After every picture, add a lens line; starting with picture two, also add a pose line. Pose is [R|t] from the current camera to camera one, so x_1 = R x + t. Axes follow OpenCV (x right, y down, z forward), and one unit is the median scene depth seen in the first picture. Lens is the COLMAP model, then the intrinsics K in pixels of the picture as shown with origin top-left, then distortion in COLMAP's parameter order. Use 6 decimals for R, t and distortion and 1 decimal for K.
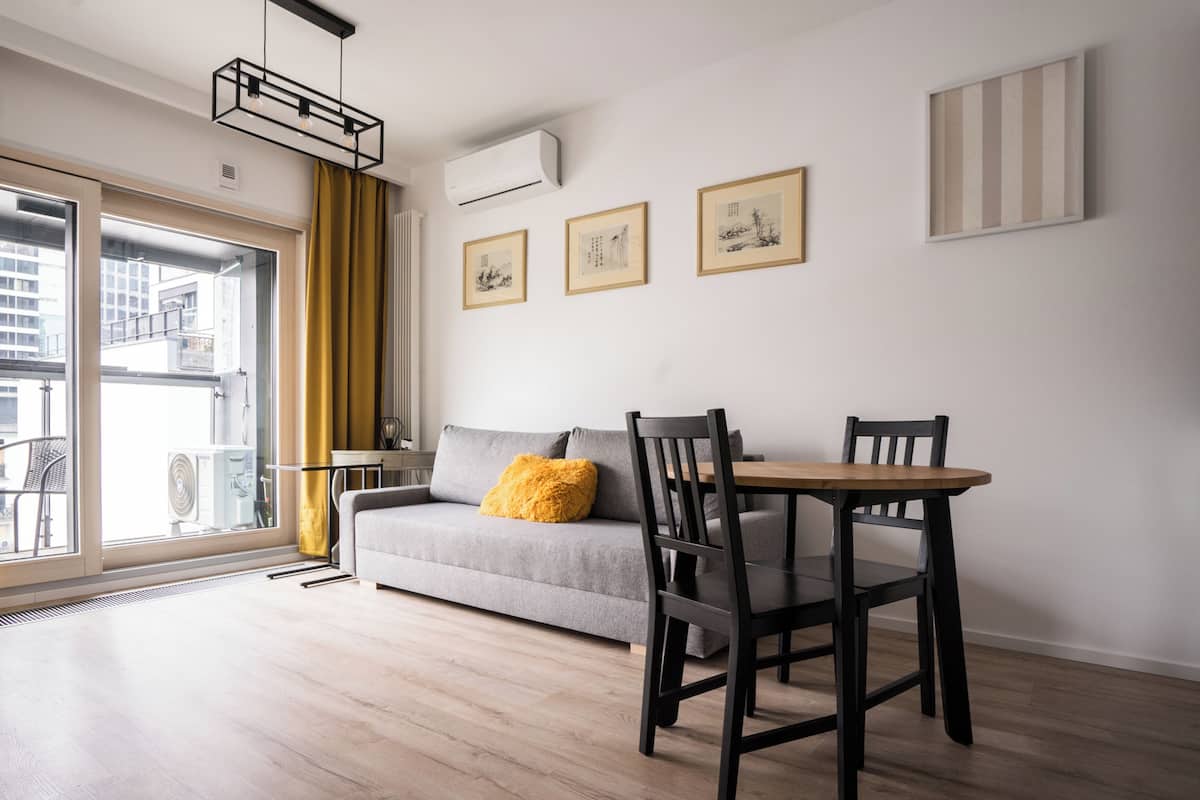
lens RADIAL K [[700.3, 0, 596.7], [0, 700.3, 428.7], [0, 0, 1]] dist [-0.003863, -0.000358]
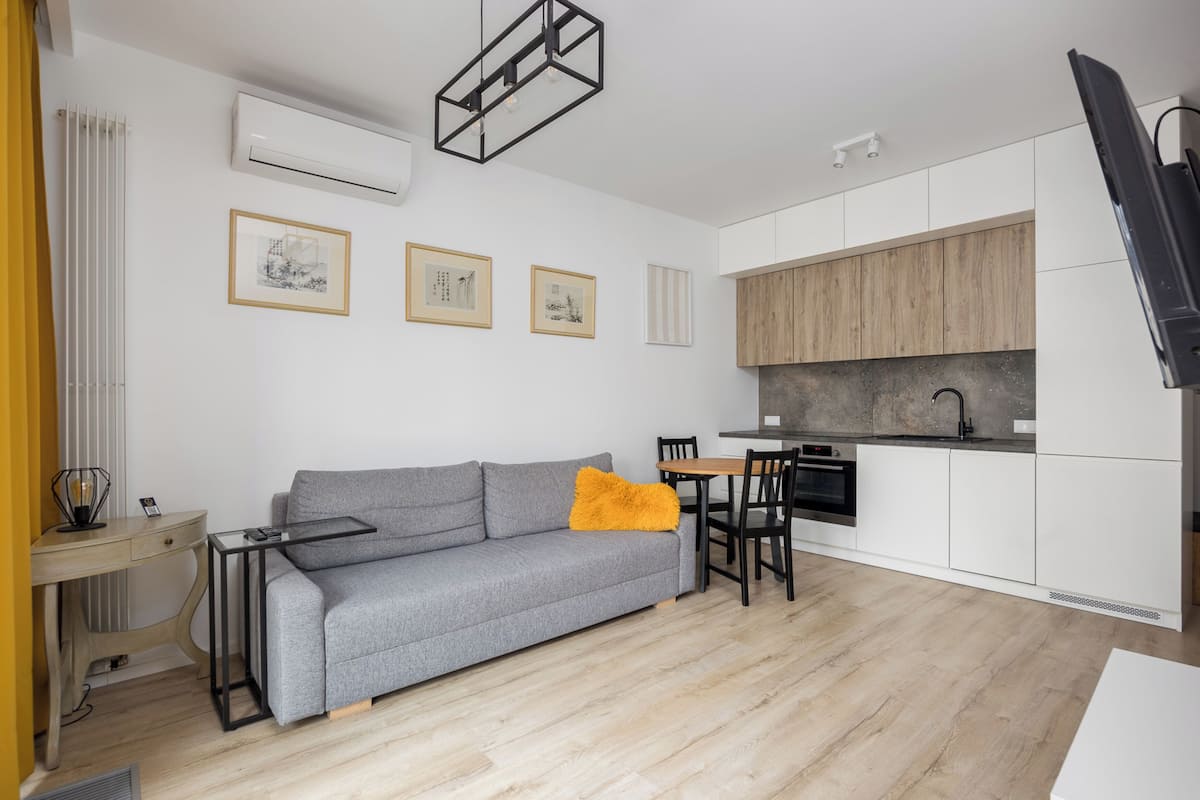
lens RADIAL K [[561.0, 0, 600.0], [0, 561.0, 400.0], [0, 0, 1]] dist [0.015795, 0.000054]
pose [[0.218865, -0.000725, 0.975755, -0.896432], [0.001831, 0.999998, 0.000332, -0.097355], [-0.975753, 0.001714, 0.218866, 0.690449]]
